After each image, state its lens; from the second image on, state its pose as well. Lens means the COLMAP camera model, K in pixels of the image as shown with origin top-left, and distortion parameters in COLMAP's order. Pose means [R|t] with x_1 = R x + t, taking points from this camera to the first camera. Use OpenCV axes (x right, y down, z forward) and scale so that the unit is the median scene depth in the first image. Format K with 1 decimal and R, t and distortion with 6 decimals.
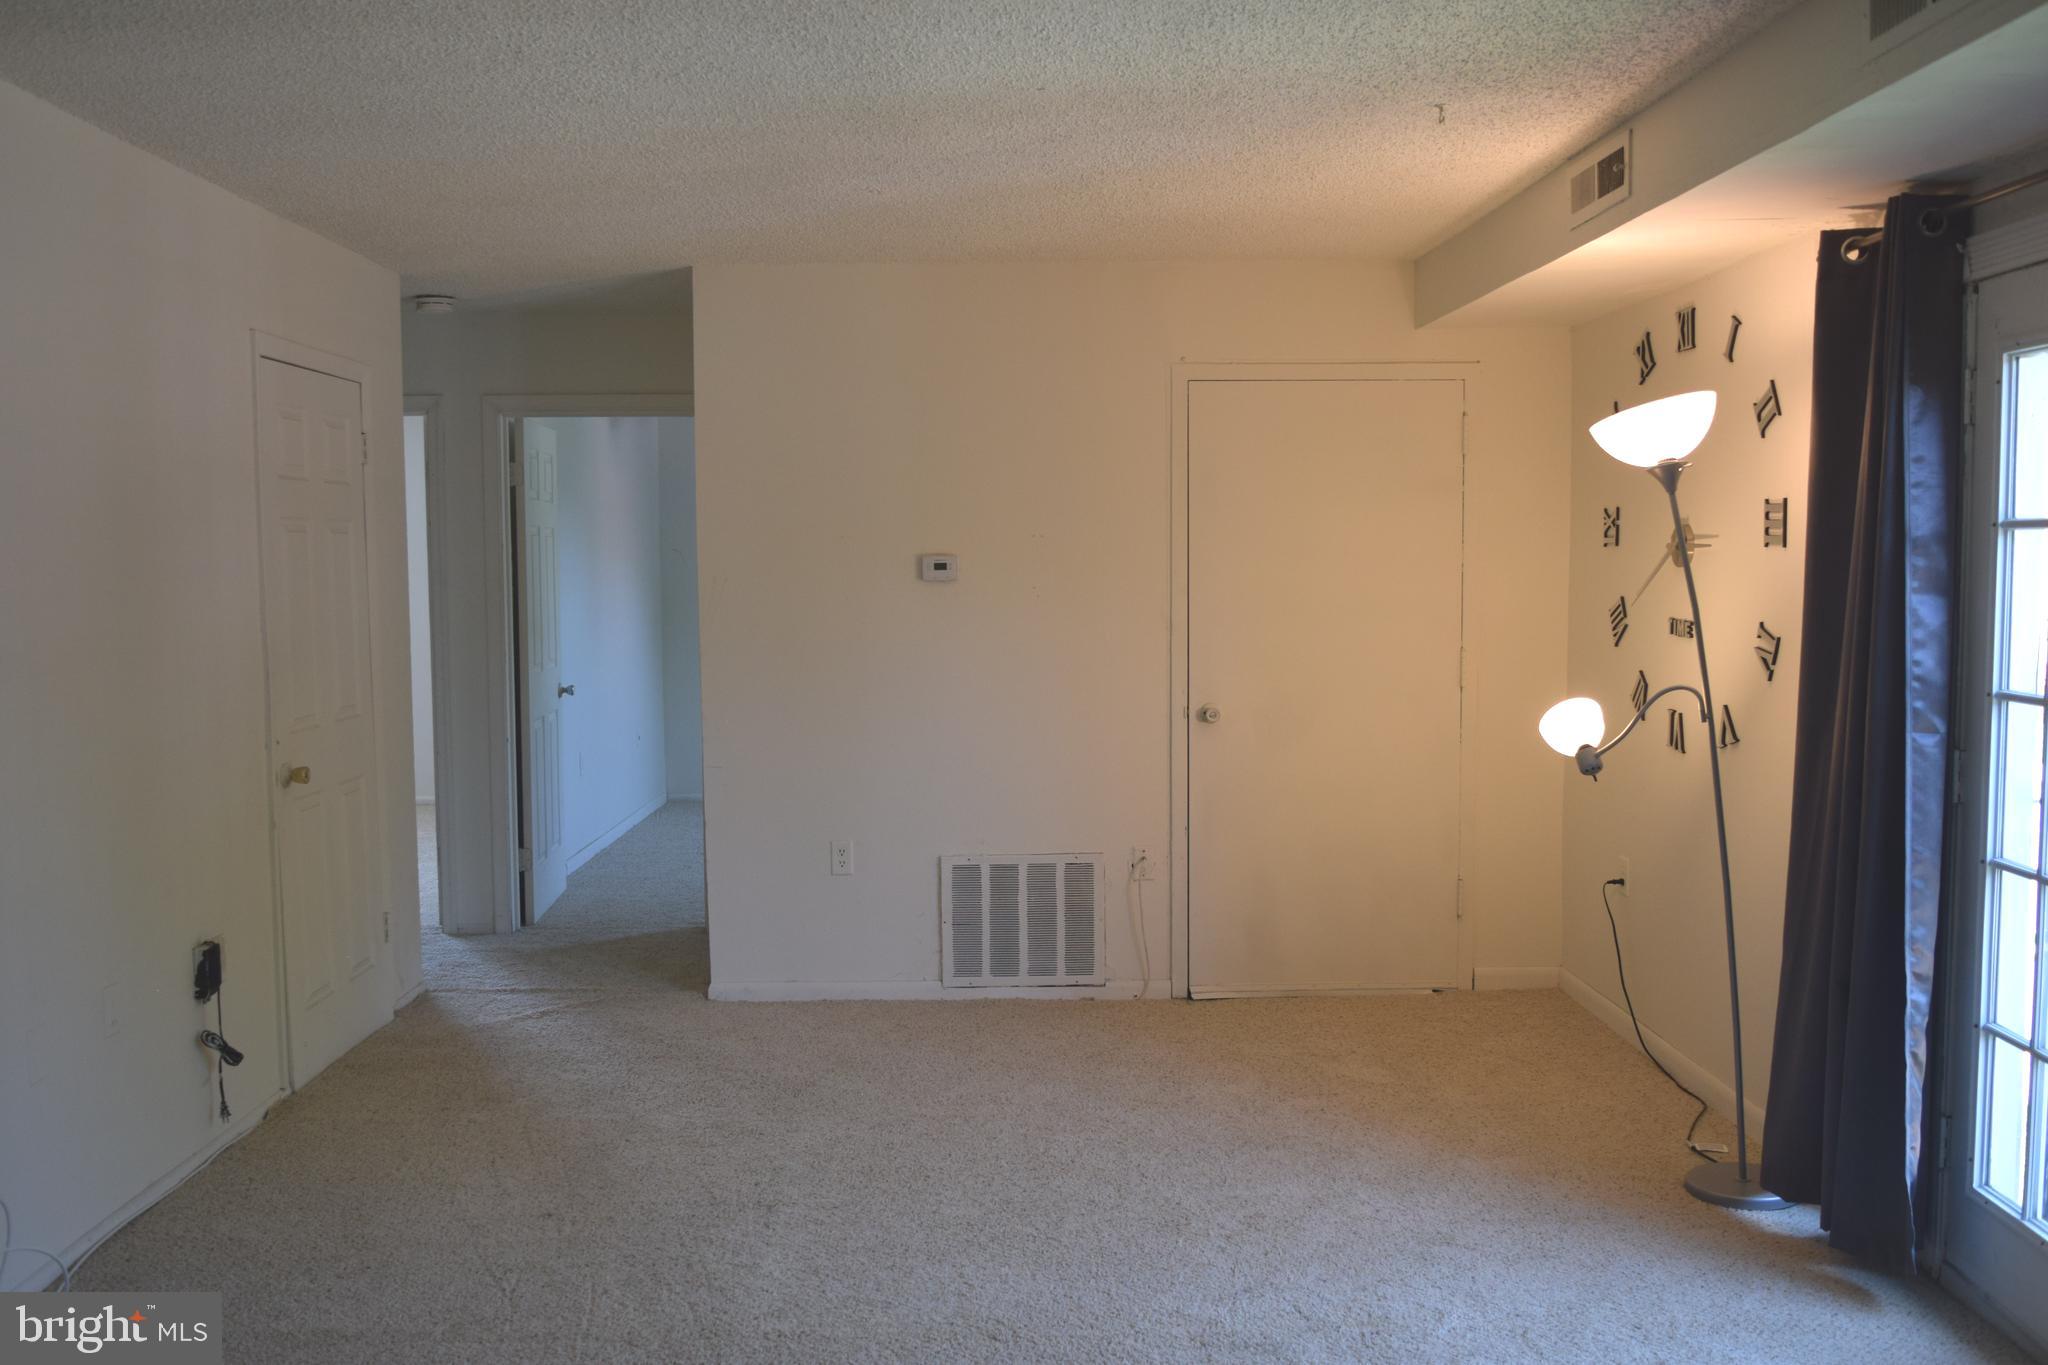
lens RADIAL K [[1707.5, 0, 1023.5], [0, 1707.5, 679.9], [0, 0, 1]] dist [-0.041255, 0.022357]
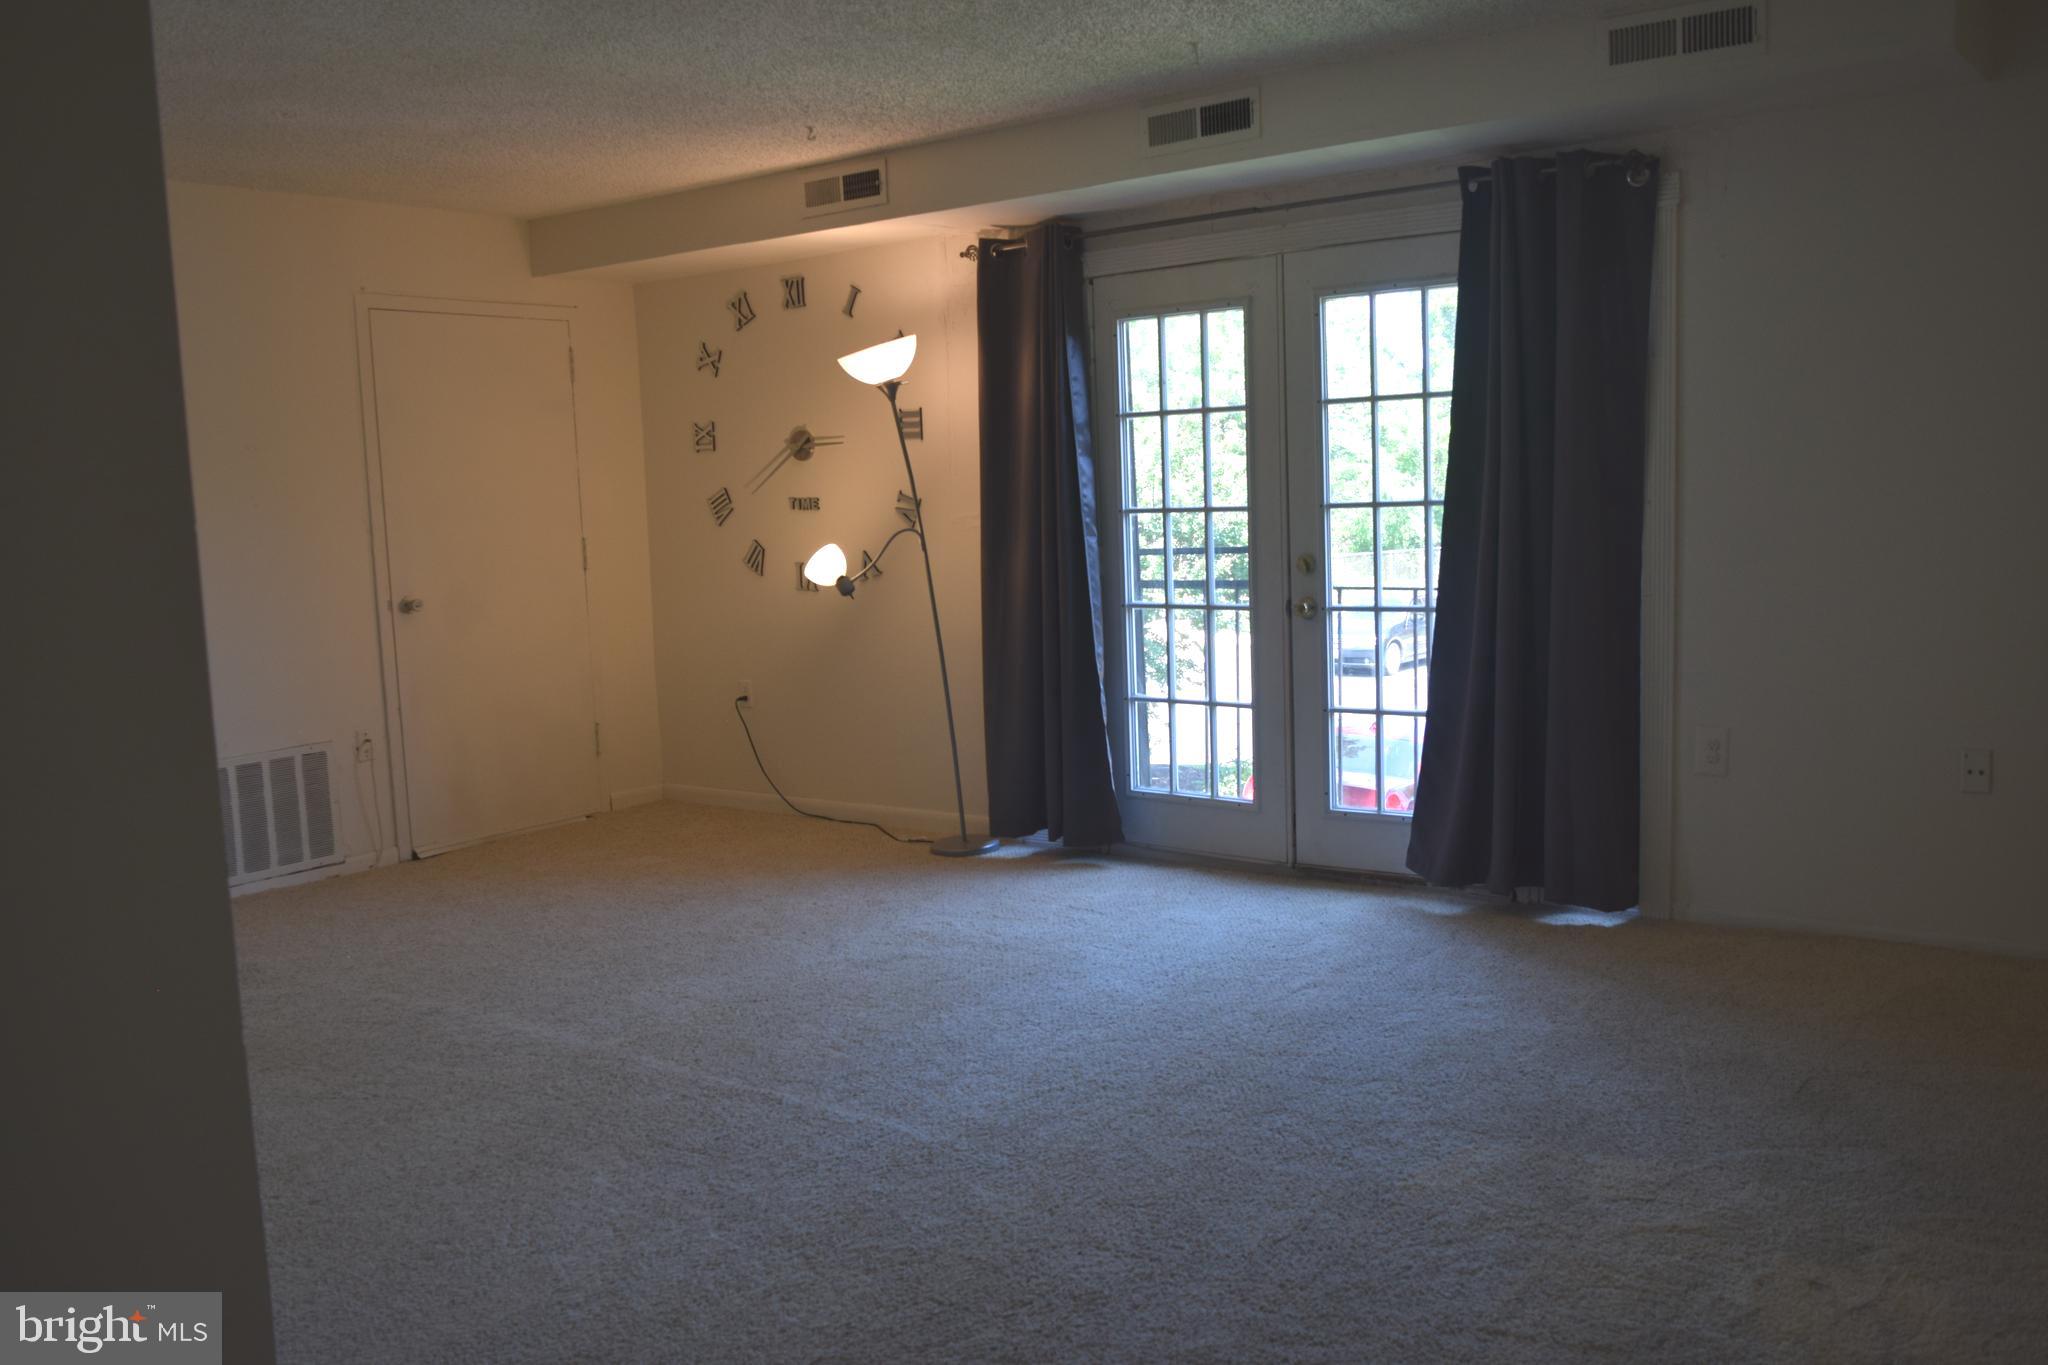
lens RADIAL K [[1707.5, 0, 1029.9], [0, 1707.5, 681.0], [0, 0, 1]] dist [-0.041255, 0.022357]
pose [[0.610122, -0.107883, 0.784928, -0.609212], [0.092960, 0.993591, 0.064305, 0.040895], [-0.786835, 0.033733, 0.616240, -0.020693]]
